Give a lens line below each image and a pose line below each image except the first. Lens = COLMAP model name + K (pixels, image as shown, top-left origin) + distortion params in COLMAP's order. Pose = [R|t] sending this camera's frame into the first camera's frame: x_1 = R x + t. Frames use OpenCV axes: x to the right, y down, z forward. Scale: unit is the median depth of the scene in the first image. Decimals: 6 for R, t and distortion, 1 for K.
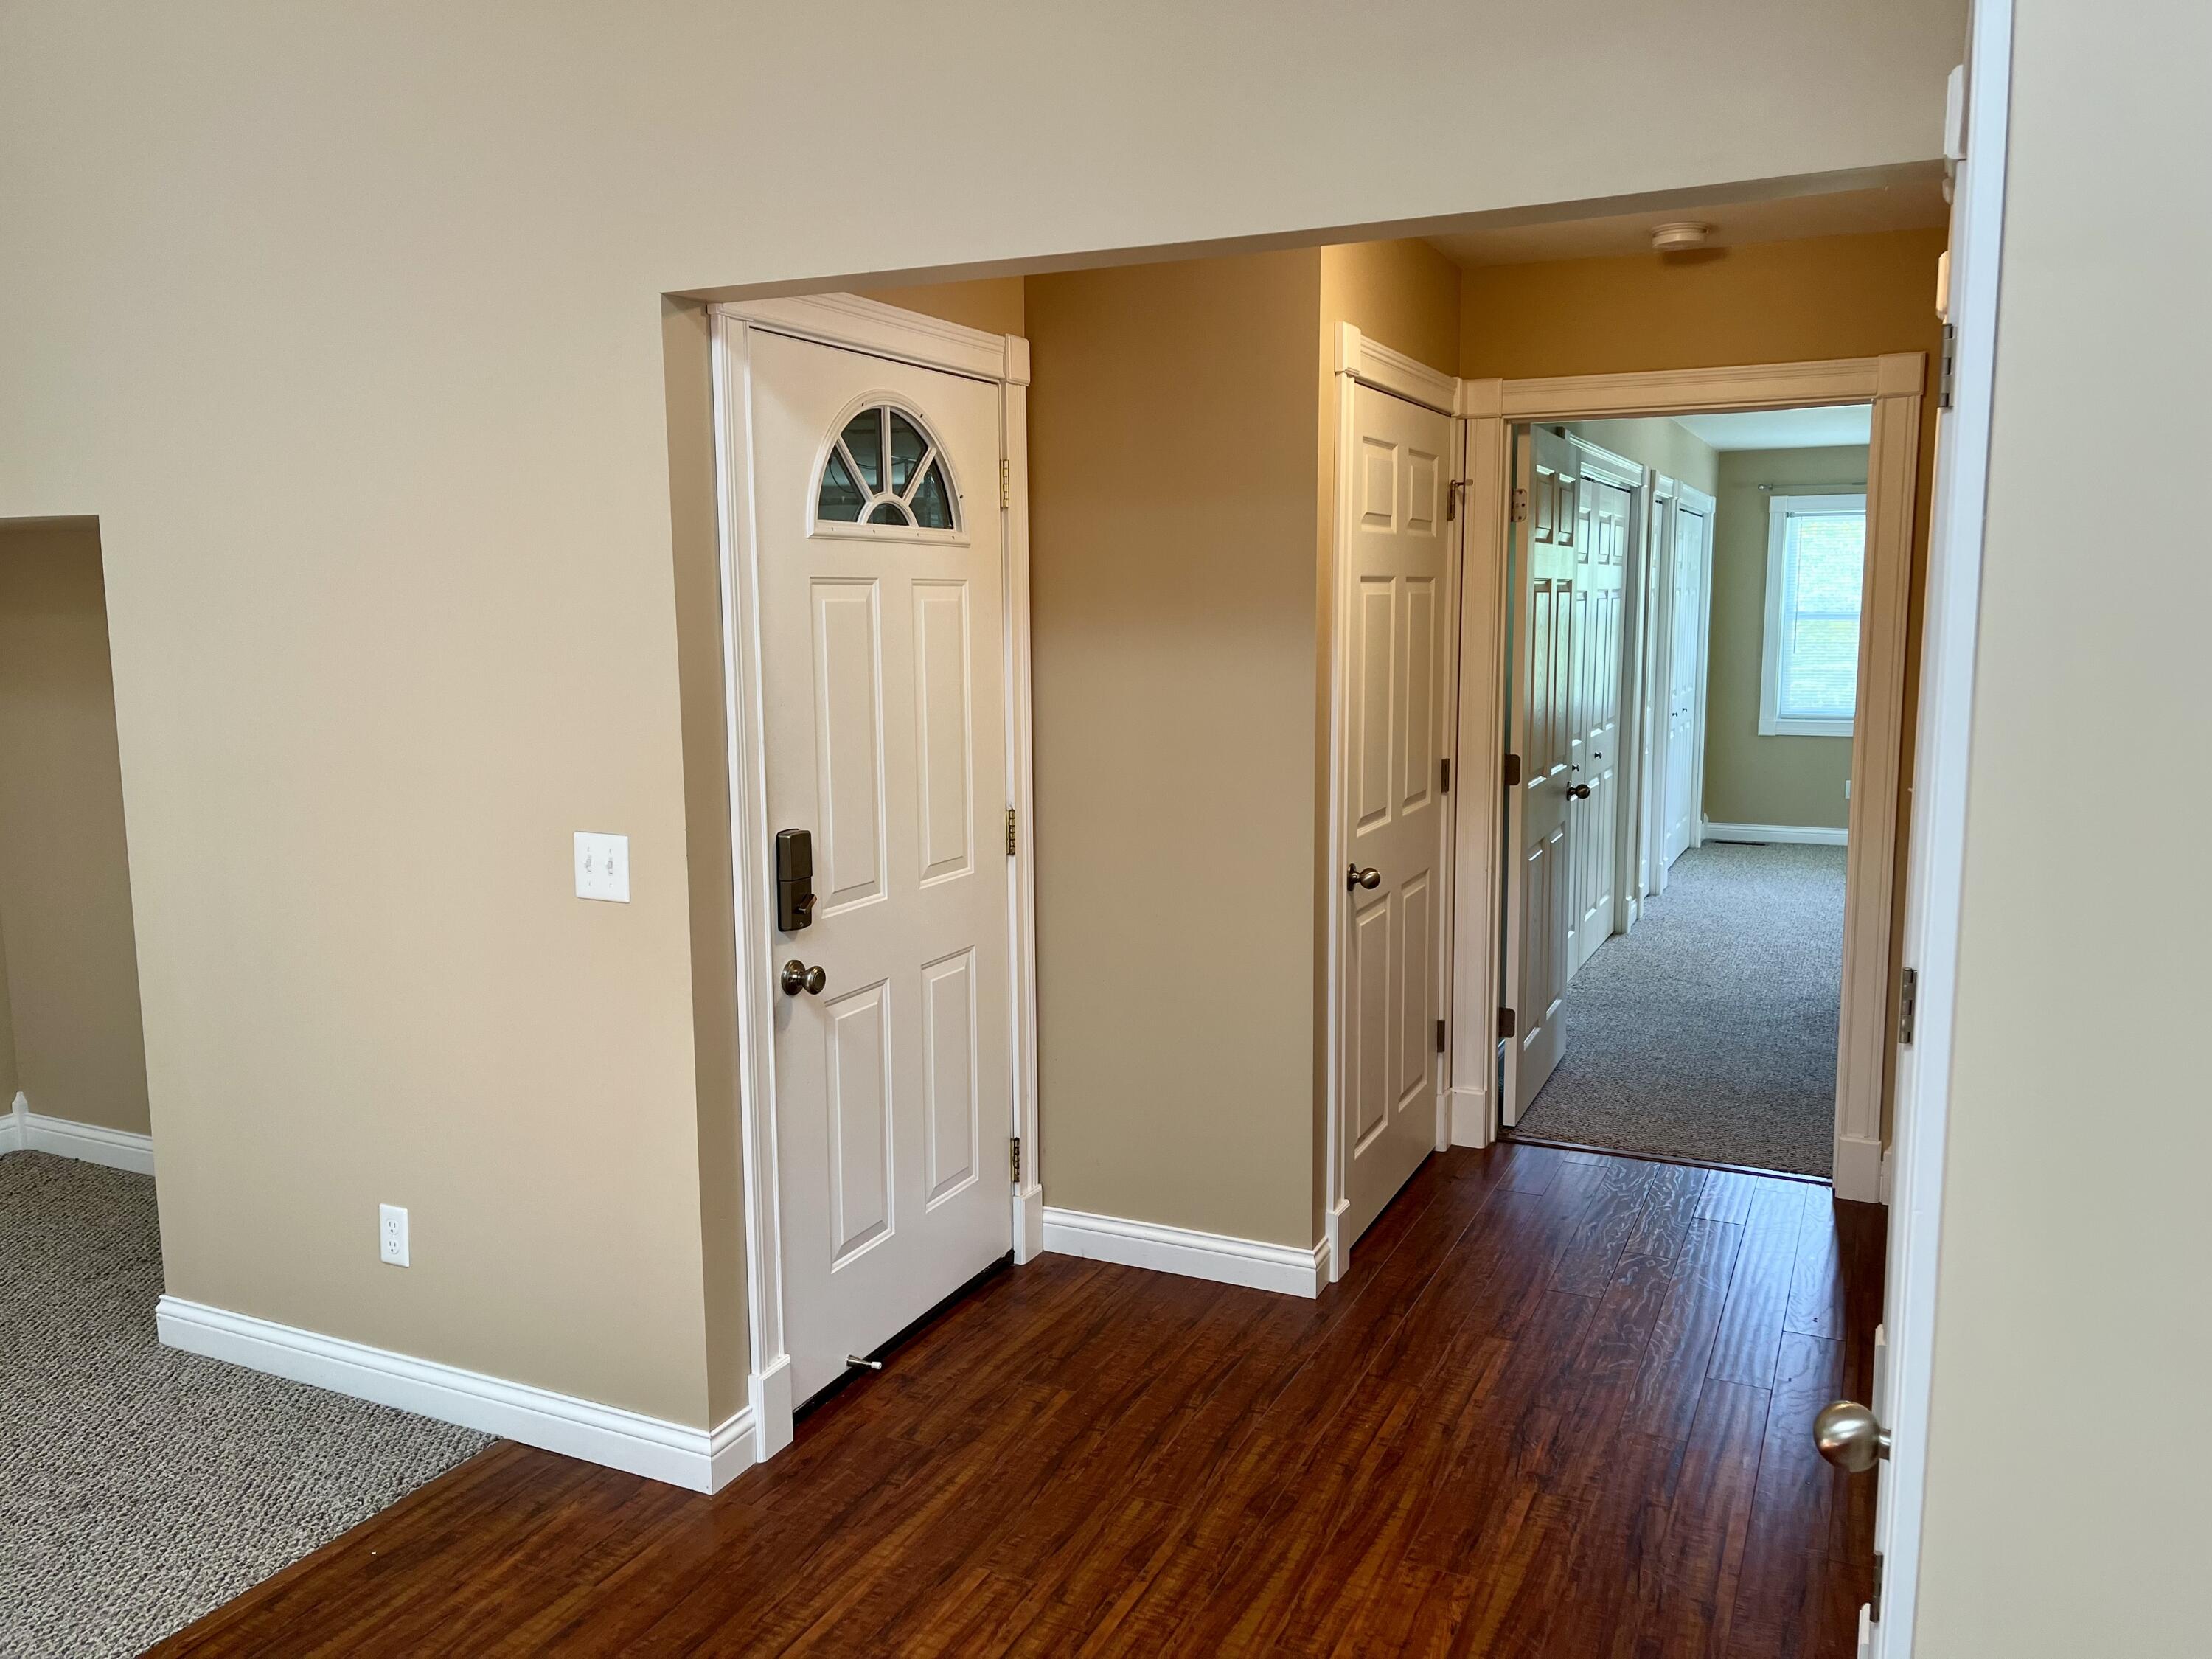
lens RADIAL K [[1676.9, 0, 1110.4], [0, 1676.9, 822.9], [0, 0, 1]] dist [0.071511, -0.086017]
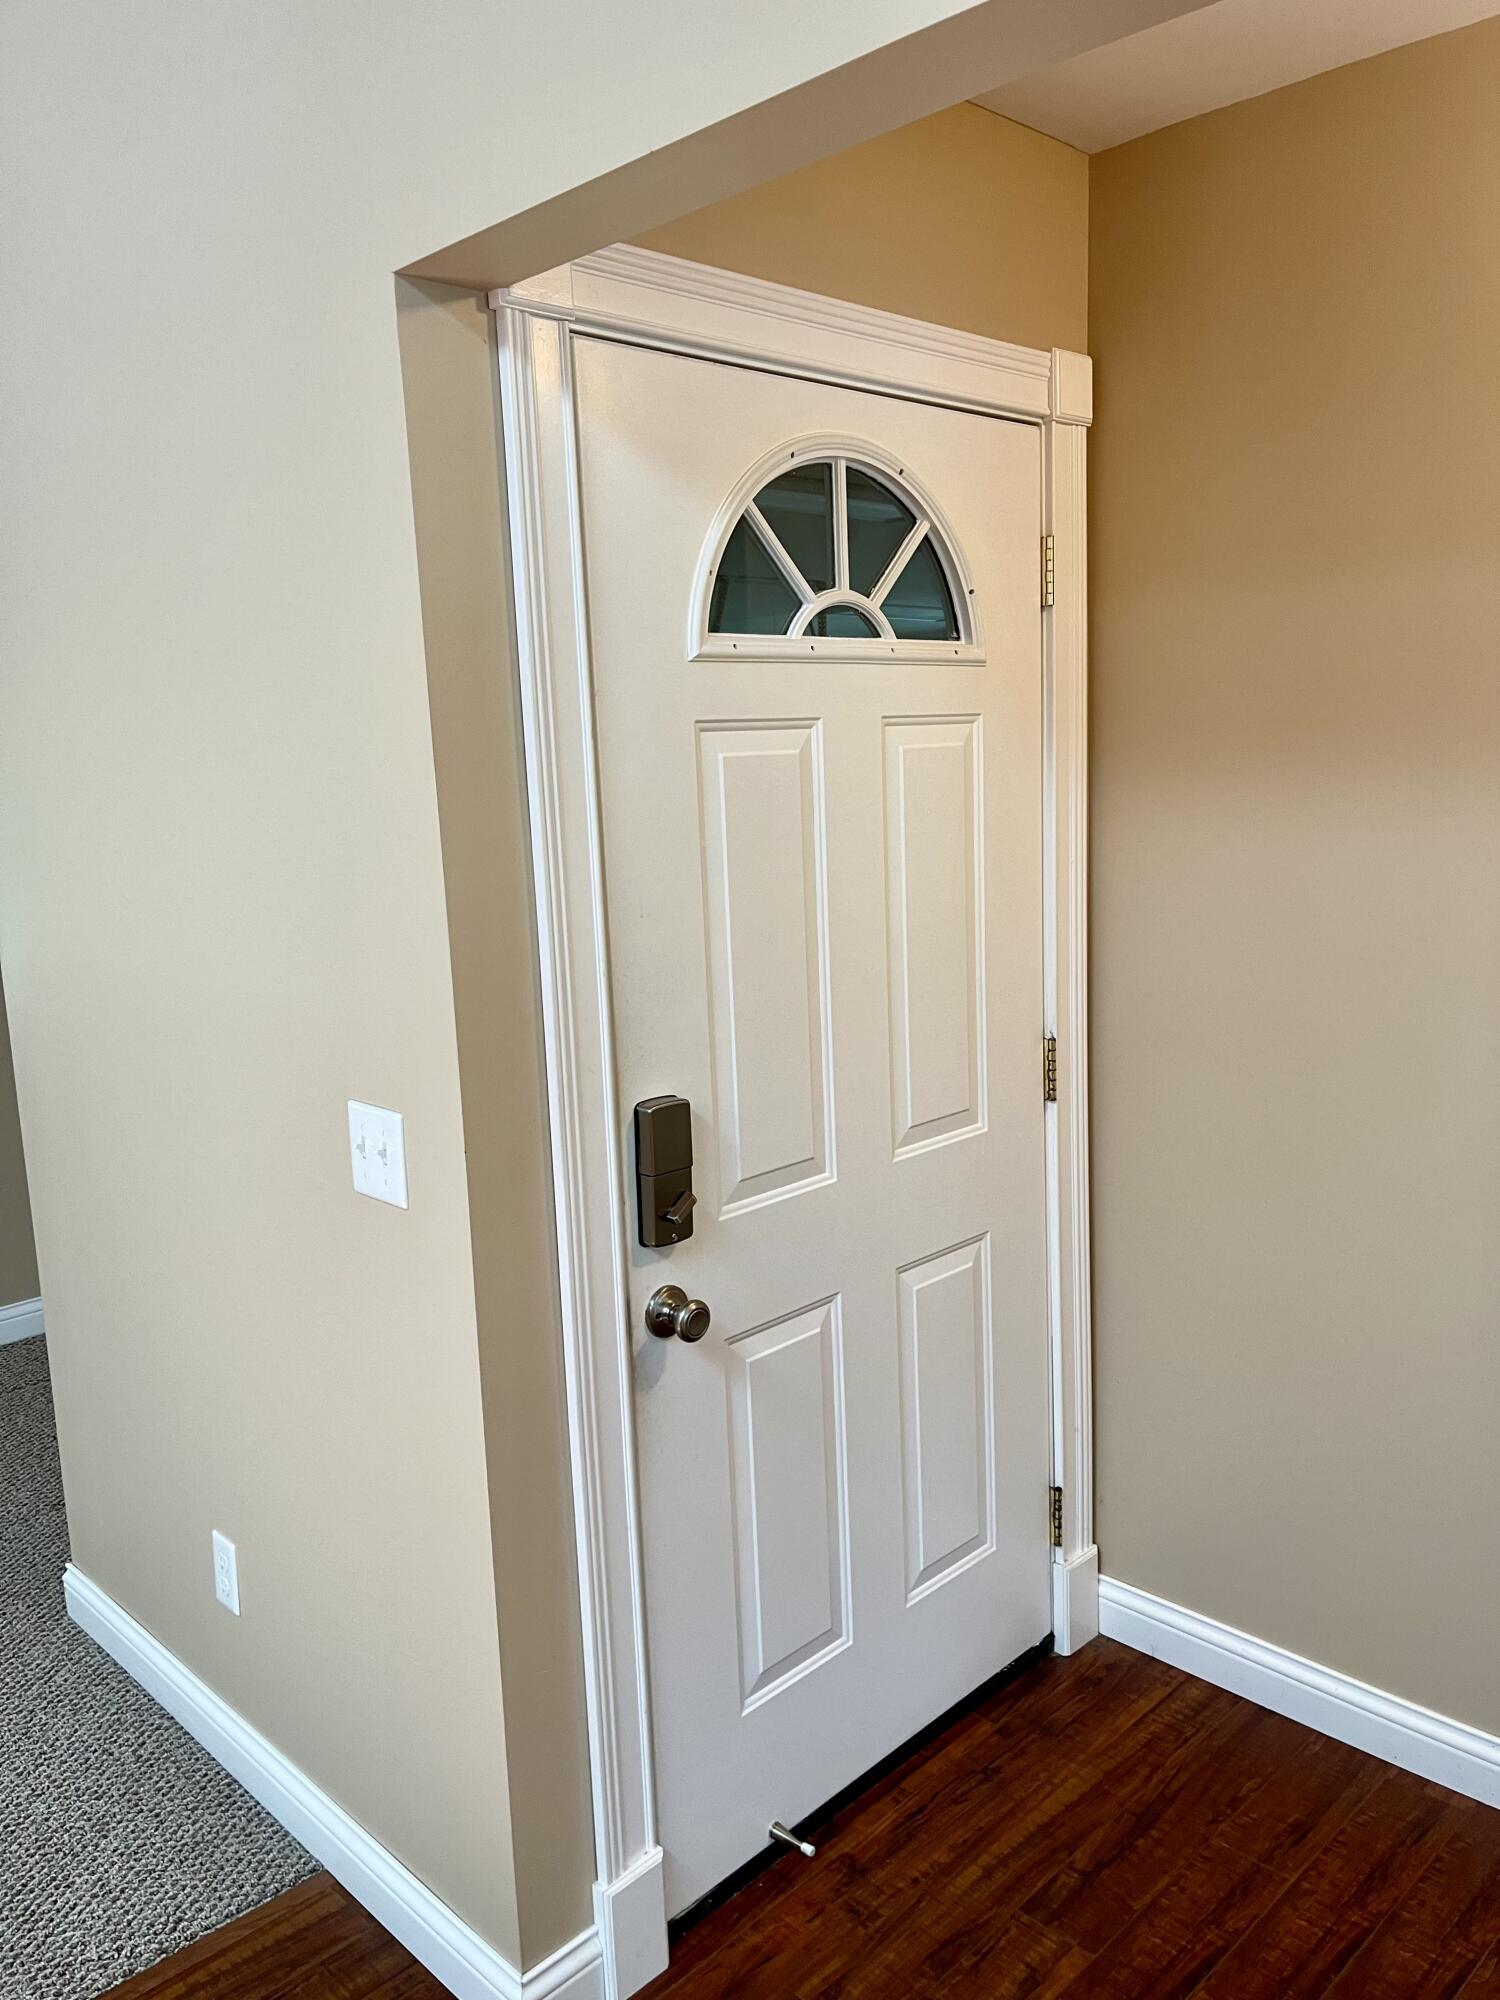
lens RADIAL K [[1516.2, 0, 770.5], [0, 1516.2, 1006.2], [0, 0, 1]] dist [0.071511, -0.086017]
pose [[0.940491, 0.025898, -0.338830, 0.054506], [-0.011047, 0.998895, 0.045684, -0.057559], [0.339639, -0.039223, 0.939738, 0.416711]]
